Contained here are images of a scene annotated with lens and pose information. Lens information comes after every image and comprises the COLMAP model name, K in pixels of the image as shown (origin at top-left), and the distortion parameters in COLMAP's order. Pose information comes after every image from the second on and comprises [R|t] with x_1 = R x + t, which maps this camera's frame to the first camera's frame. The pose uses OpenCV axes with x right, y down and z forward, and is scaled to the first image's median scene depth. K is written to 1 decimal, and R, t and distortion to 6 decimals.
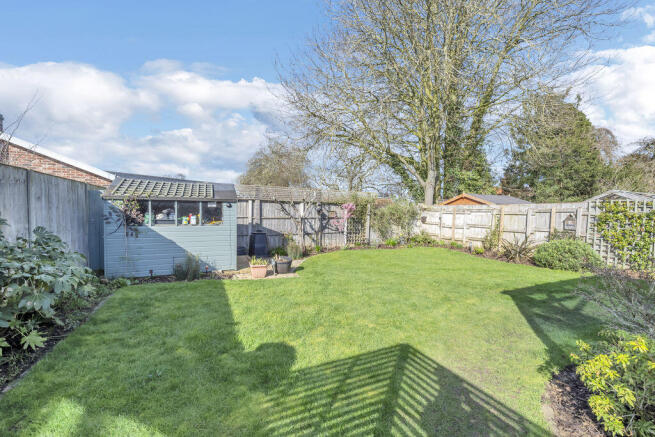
lens RADIAL K [[267.7, 0, 328.5], [0, 267.7, 221.6], [0, 0, 1]] dist [-0.012215, 0.000064]
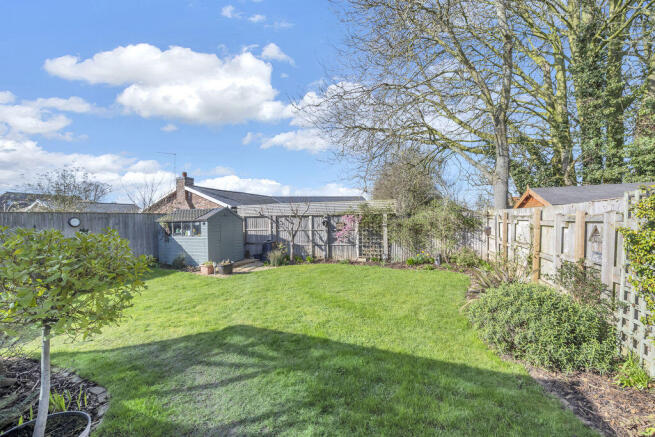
lens RADIAL K [[267.7, 0, 328.5], [0, 267.7, 221.6], [0, 0, 1]] dist [-0.012215, 0.000064]
pose [[0.639484, -0.017346, -0.768609, 0.772081], [0.000297, 0.999751, -0.022314, -0.022771], [0.768805, 0.014041, 0.639330, 0.344011]]
